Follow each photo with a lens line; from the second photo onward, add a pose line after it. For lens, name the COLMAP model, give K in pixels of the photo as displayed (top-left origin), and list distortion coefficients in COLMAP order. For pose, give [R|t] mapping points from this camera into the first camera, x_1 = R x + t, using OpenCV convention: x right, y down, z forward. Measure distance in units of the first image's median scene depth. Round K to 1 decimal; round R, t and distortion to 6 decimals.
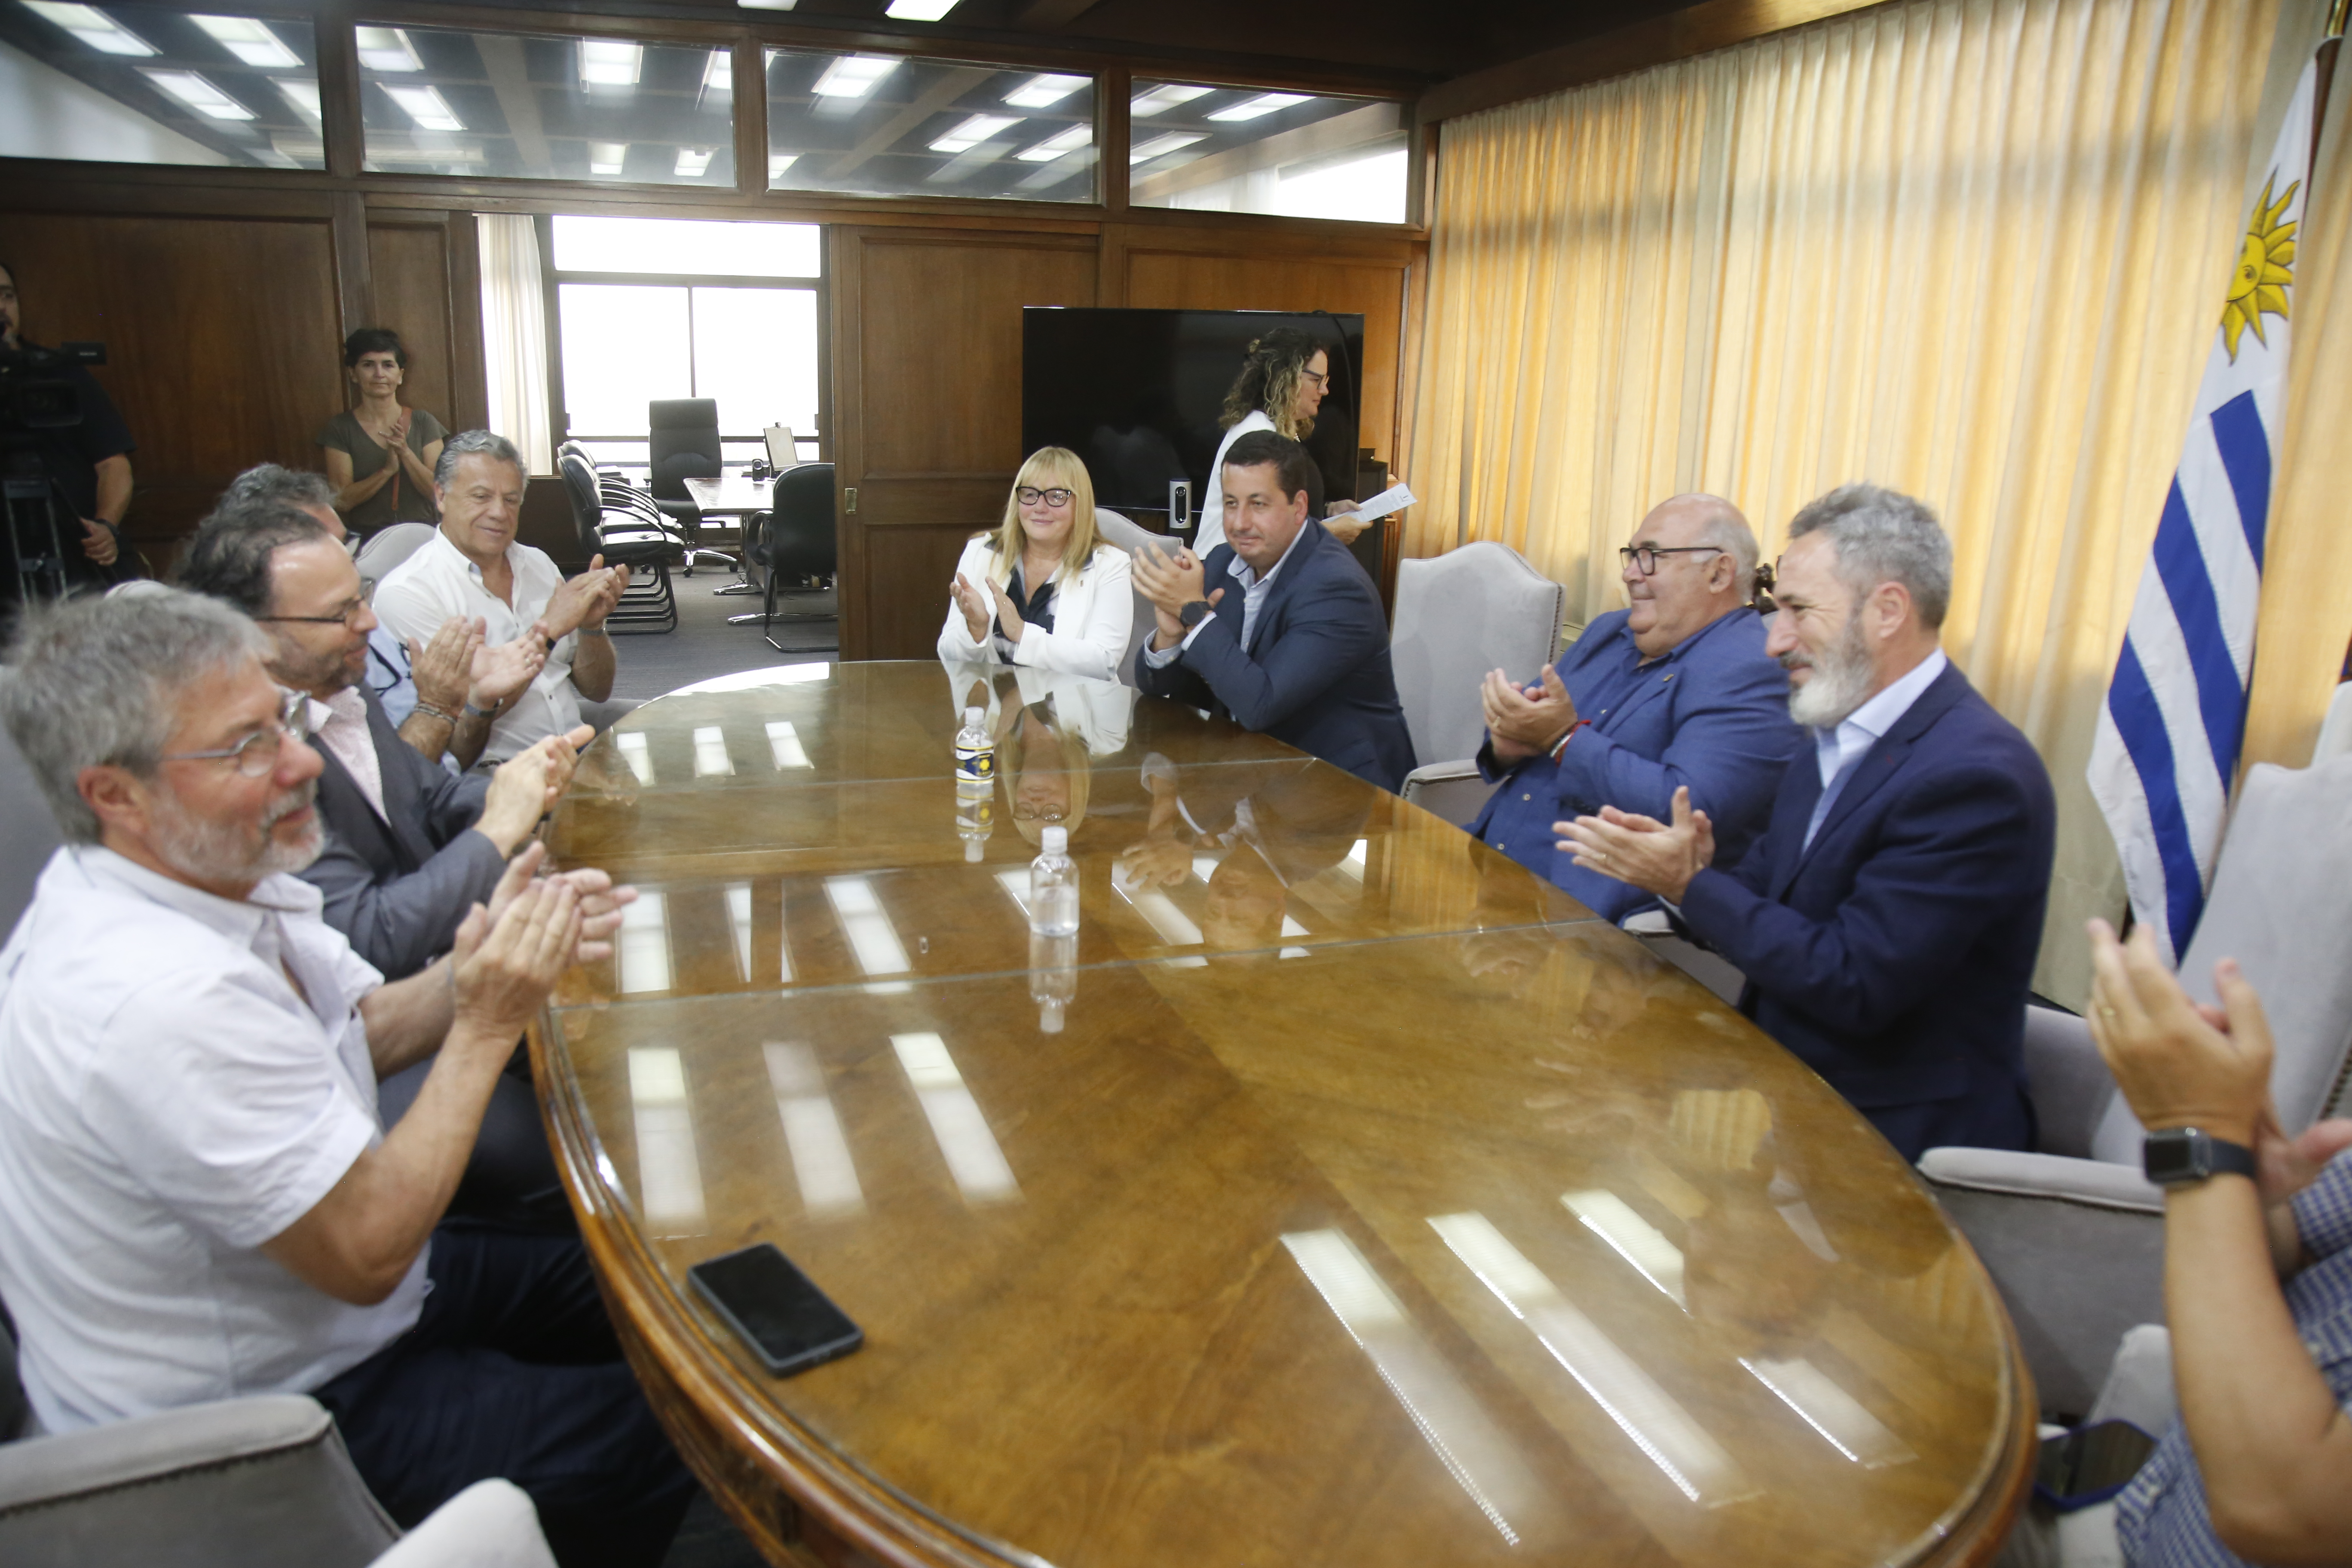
lens RADIAL K [[1631.4, 0, 1176.0], [0, 1631.4, 784.0], [0, 0, 1]] dist [-0.133808, 0.087044]
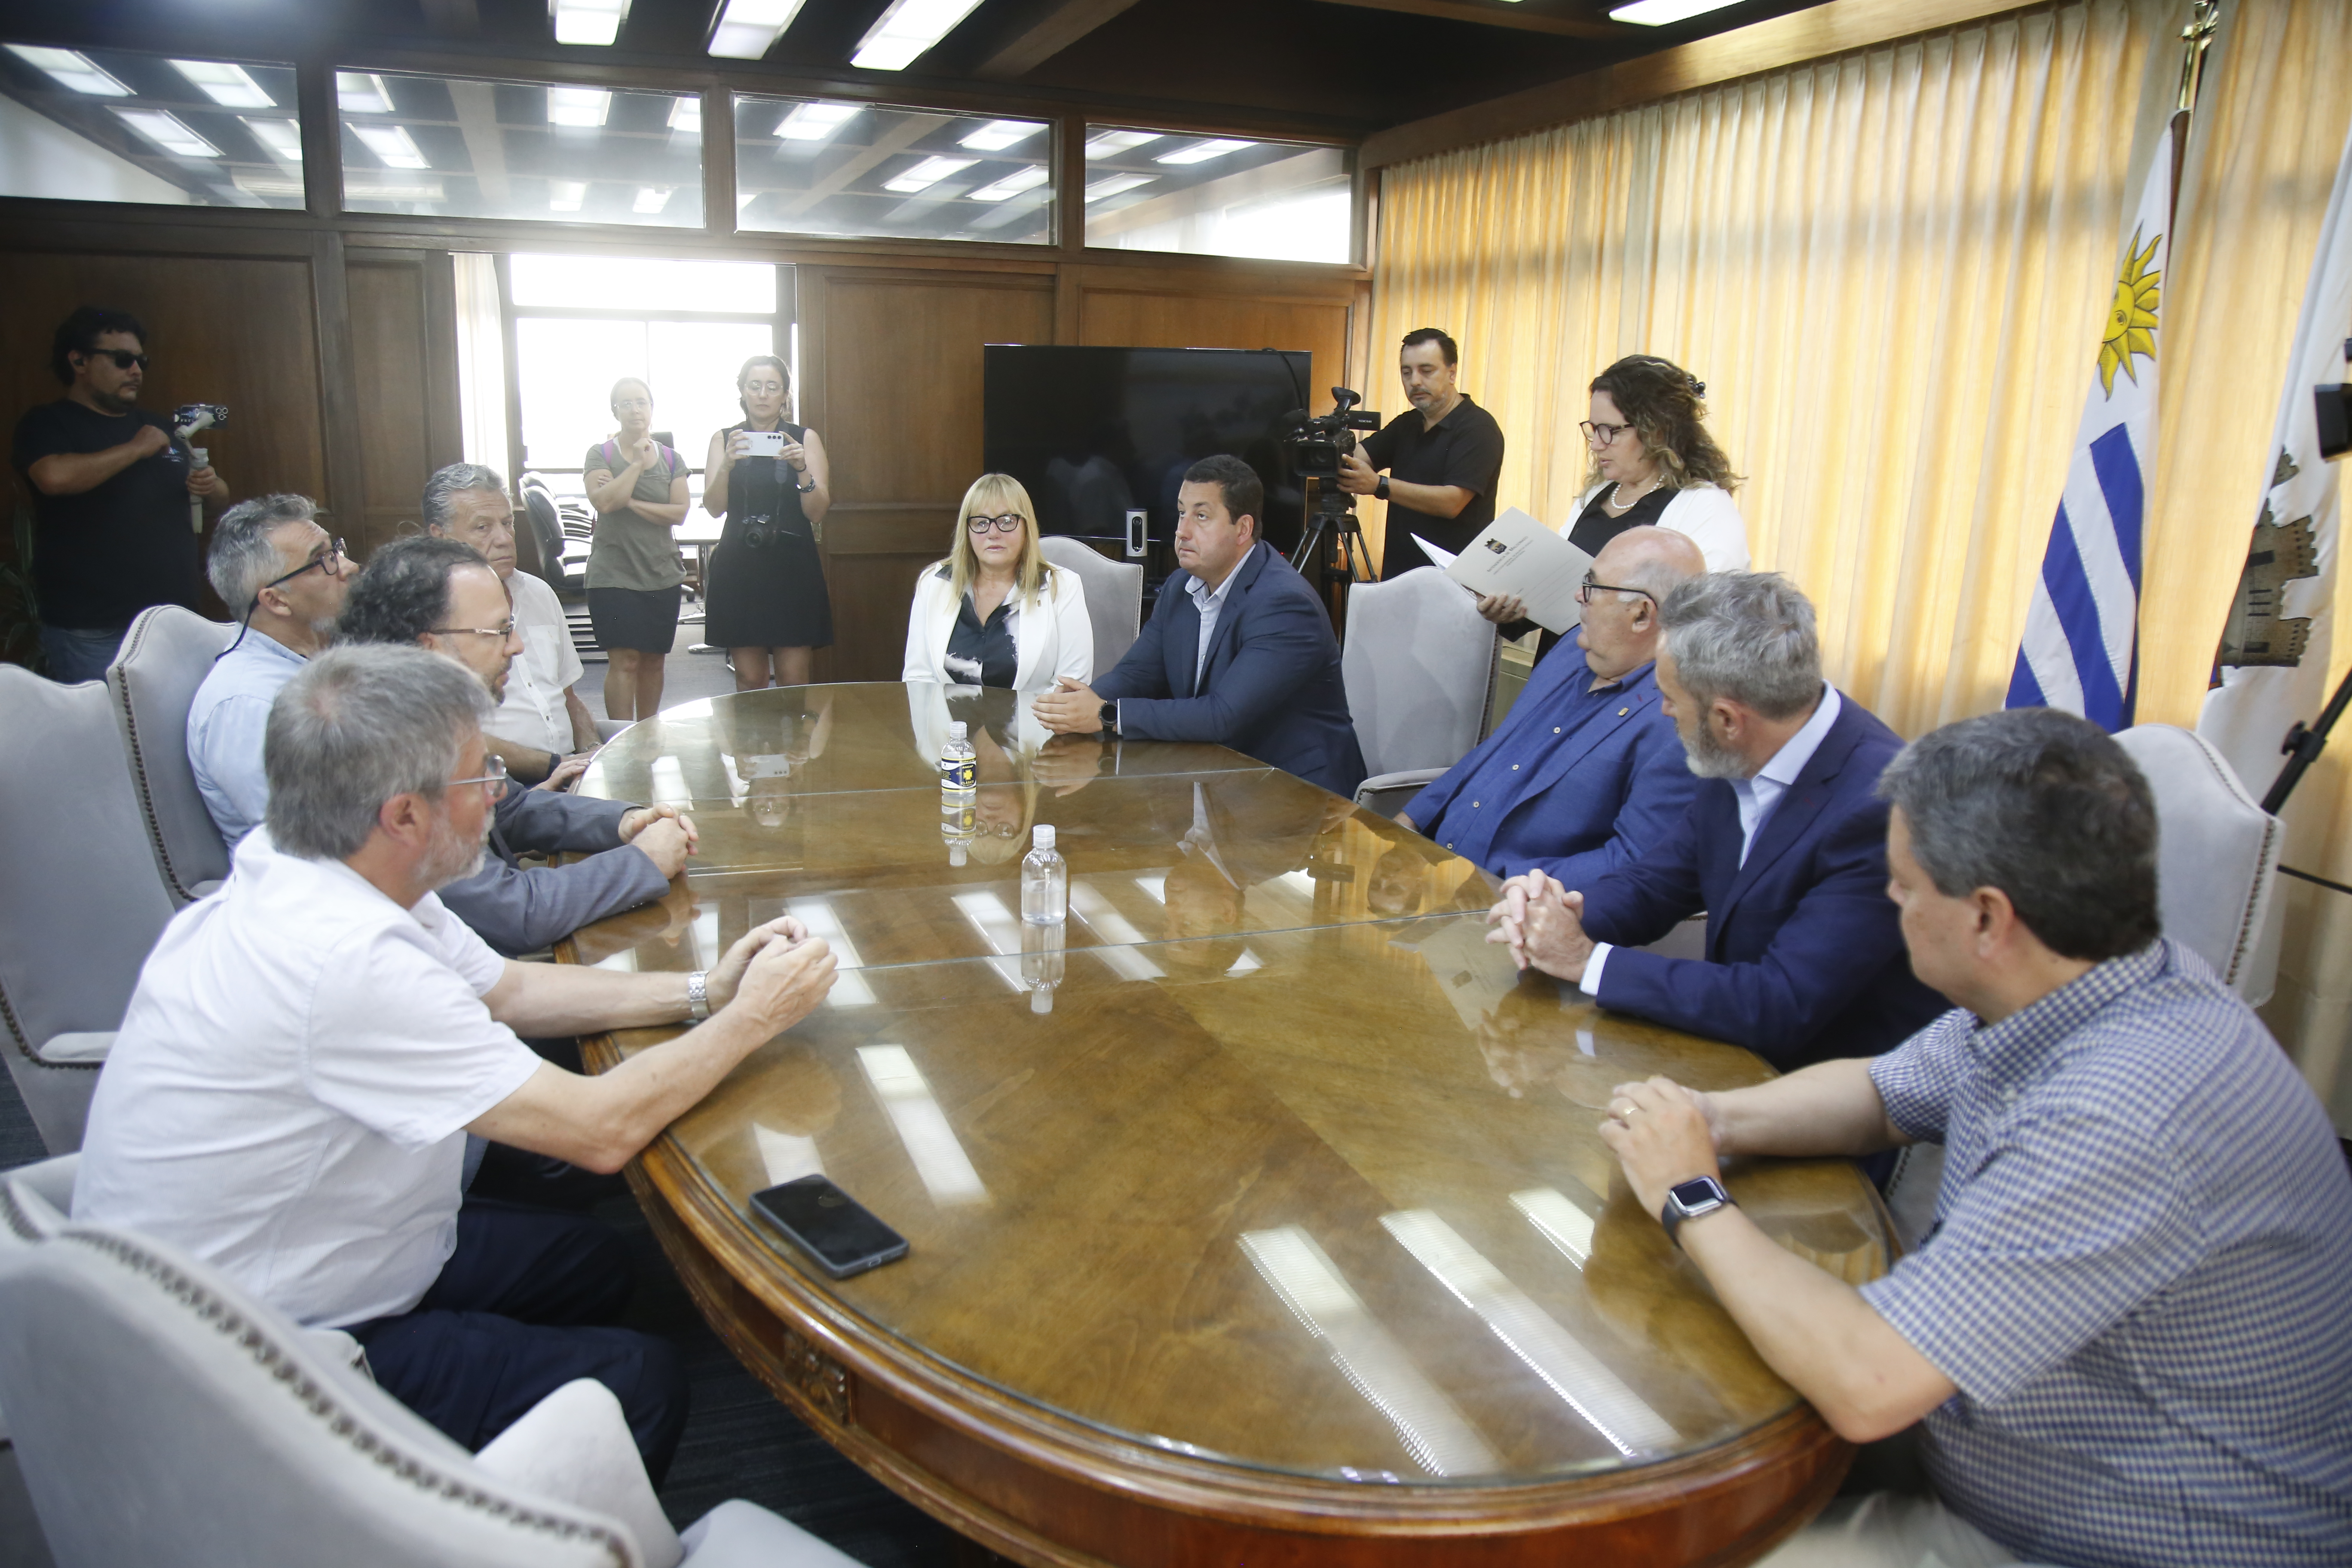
lens RADIAL K [[1626.4, 0, 1183.3], [0, 1626.4, 777.6], [0, 0, 1]] dist [-0.128021, 0.085443]
pose [[0.999235, -0.008466, 0.038180, -0.010054], [0.009294, 0.999724, -0.021562, 0.008781], [-0.037986, 0.021900, 0.999038, -0.044588]]
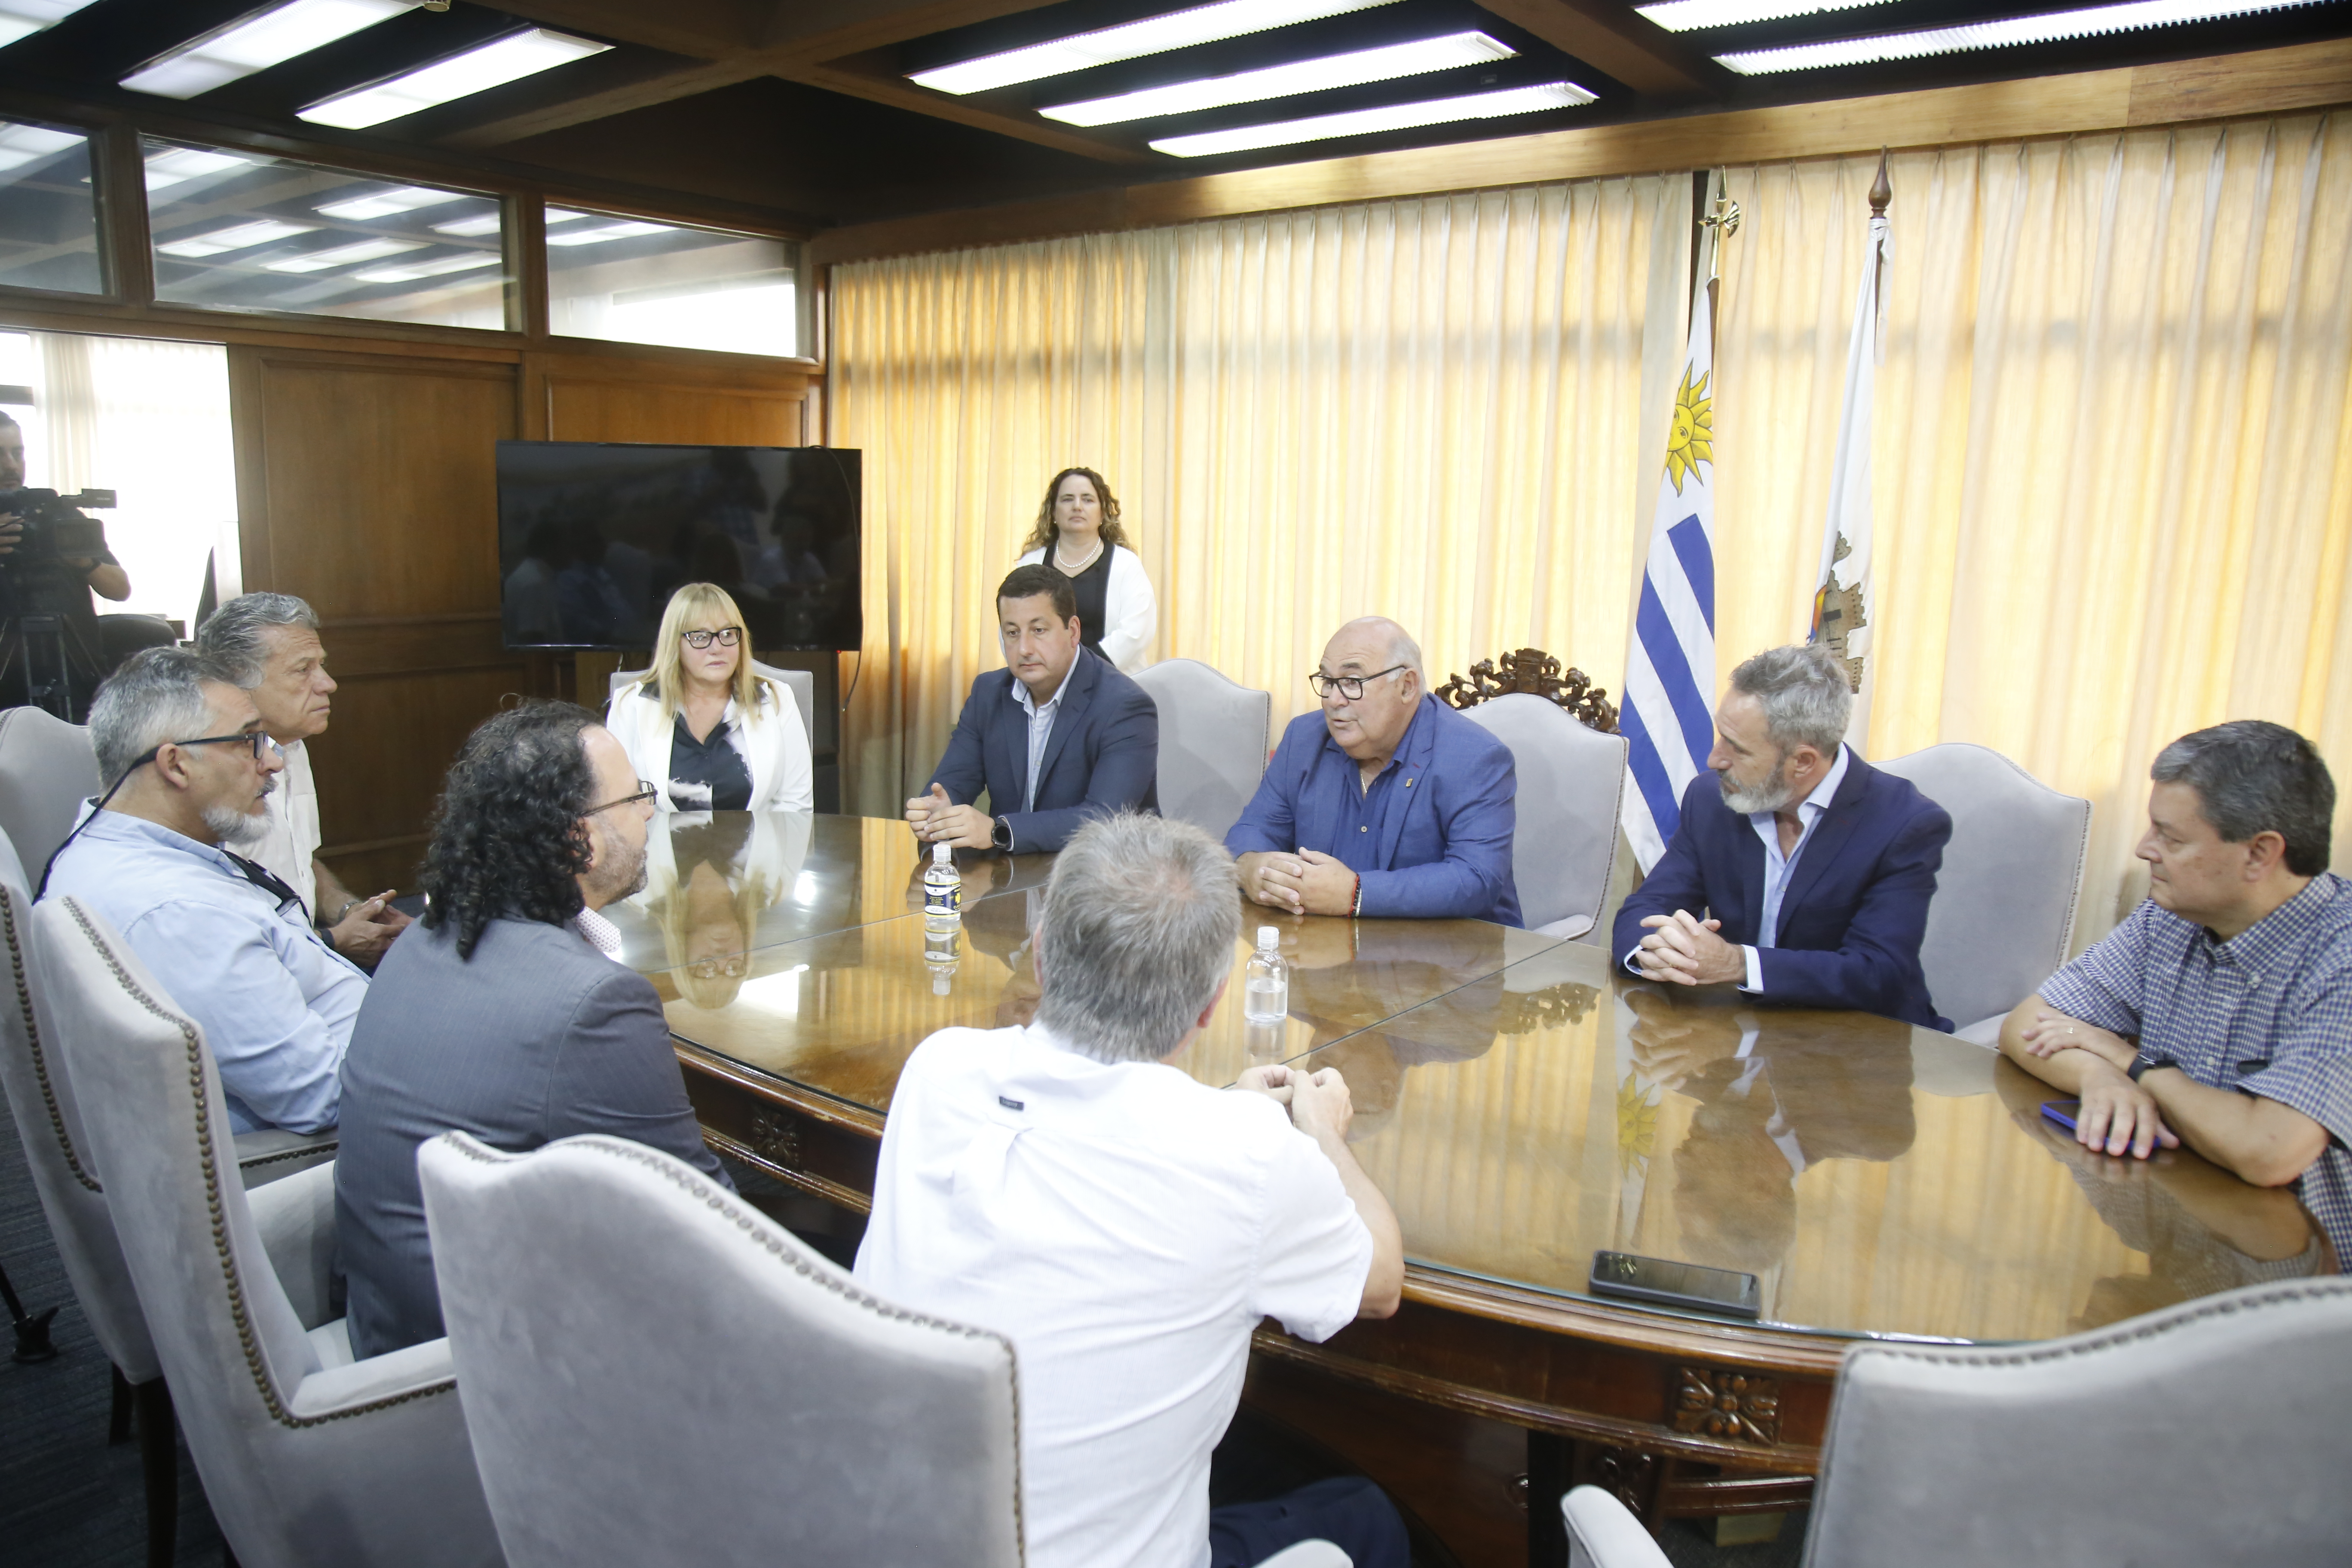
lens RADIAL K [[1626.4, 0, 1183.3], [0, 1626.4, 777.6], [0, 0, 1]] dist [-0.128021, 0.085443]
pose [[0.844805, -0.094924, 0.526587, -0.307451], [0.130943, 0.990891, -0.031451, -0.020305], [-0.518805, 0.095523, 0.849539, 0.020555]]
